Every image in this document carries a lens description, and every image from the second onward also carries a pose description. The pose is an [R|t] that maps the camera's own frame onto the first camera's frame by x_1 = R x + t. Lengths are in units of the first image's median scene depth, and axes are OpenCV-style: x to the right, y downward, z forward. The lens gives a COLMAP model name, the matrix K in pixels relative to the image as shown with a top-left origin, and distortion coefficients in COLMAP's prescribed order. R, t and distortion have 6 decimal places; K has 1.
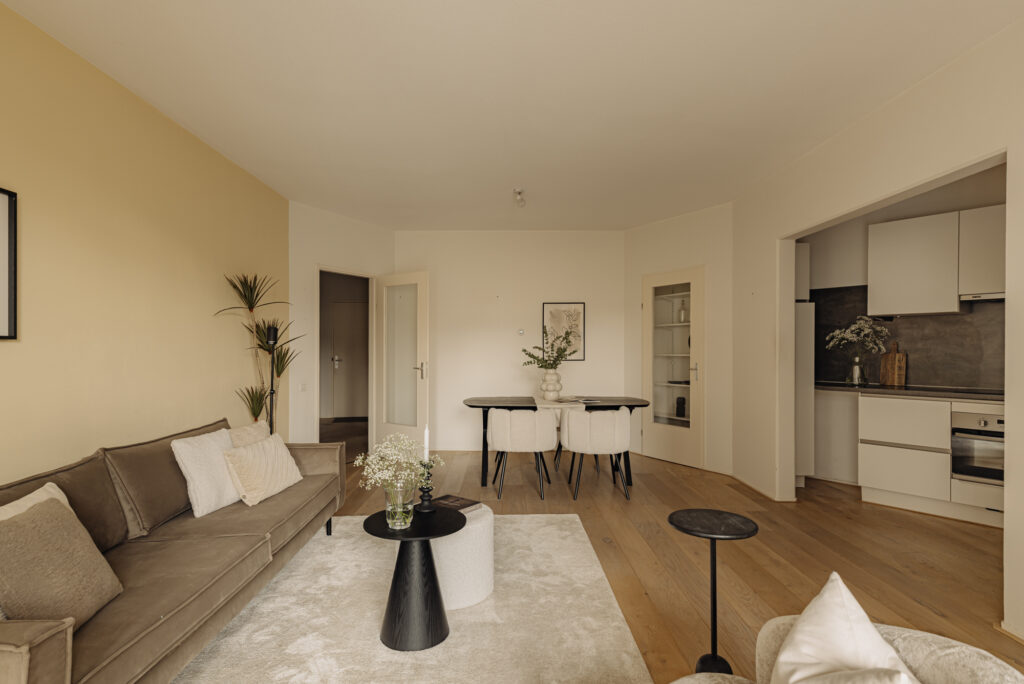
lens RADIAL K [[550.3, 0, 511.1], [0, 550.3, 345.5], [0, 0, 1]] dist [-0.004613, -0.000646]
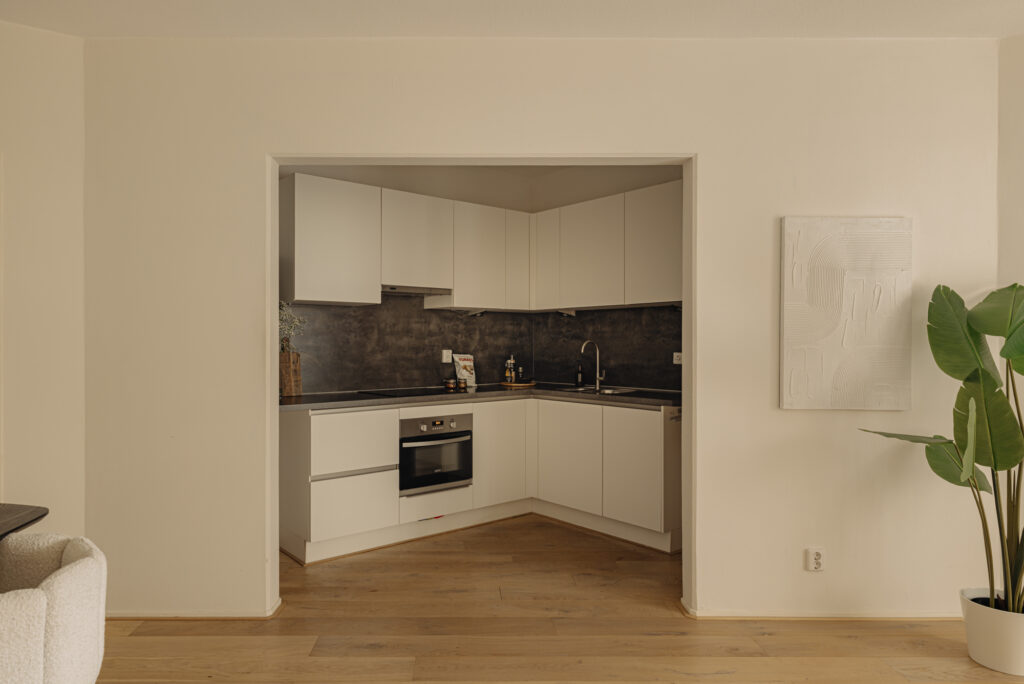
lens RADIAL K [[631.7, 0, 511.6], [0, 631.7, 339.6], [0, 0, 1]] dist [0.037467, 0.000437]
pose [[-0.004866, 0.000035, 0.999988, -0.194947], [-0.004721, 0.999989, -0.000058, -0.005732], [-0.999977, -0.004721, -0.004866, 0.833282]]
